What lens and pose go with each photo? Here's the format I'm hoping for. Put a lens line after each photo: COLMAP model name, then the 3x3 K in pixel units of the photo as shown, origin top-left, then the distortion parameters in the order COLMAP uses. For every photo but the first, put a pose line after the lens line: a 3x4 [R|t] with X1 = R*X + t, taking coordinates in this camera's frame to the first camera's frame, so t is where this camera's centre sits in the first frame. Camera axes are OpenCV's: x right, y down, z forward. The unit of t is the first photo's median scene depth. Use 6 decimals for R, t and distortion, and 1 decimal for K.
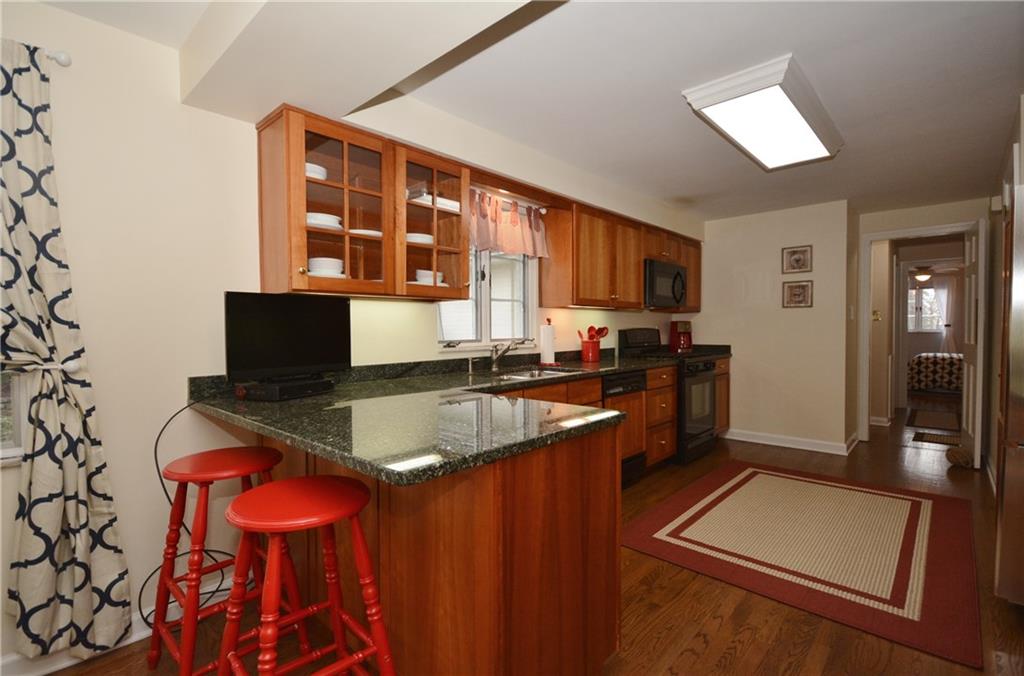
lens RADIAL K [[474.3, 0, 507.3], [0, 474.3, 340.0], [0, 0, 1]] dist [-0.002245, -0.002461]
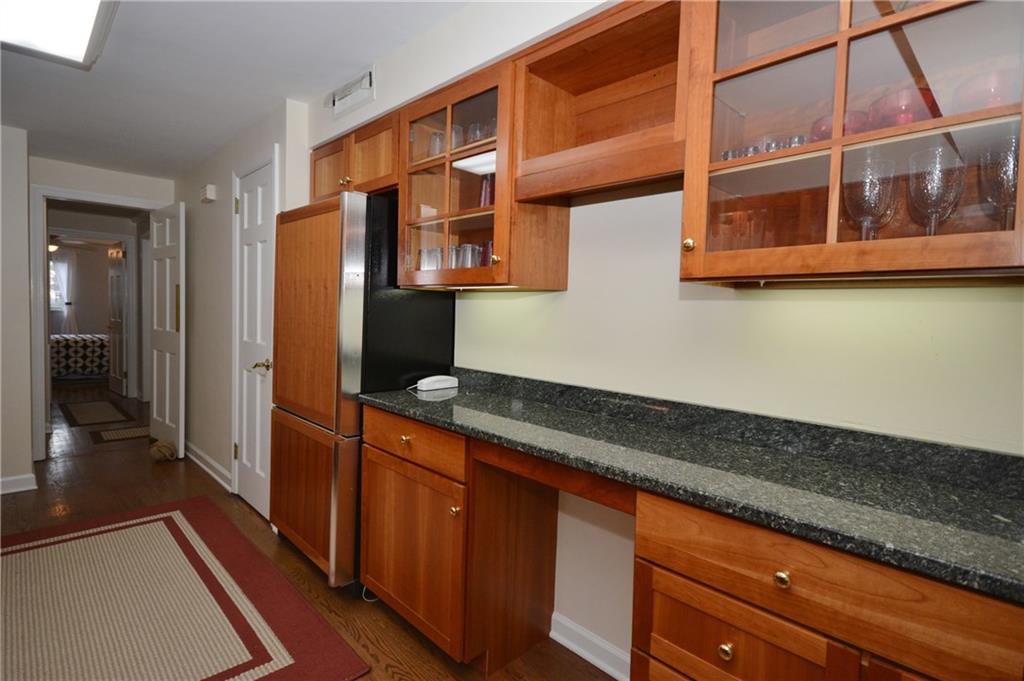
lens RADIAL K [[511.1, 0, 506.9], [0, 511.1, 333.8], [0, 0, 1]] dist [0.002789, 0.000293]
pose [[0.053998, -0.034527, 0.997944, -0.019214], [-0.003303, 0.999390, 0.034756, -0.024652], [-0.998536, -0.005173, 0.053851, 0.264747]]
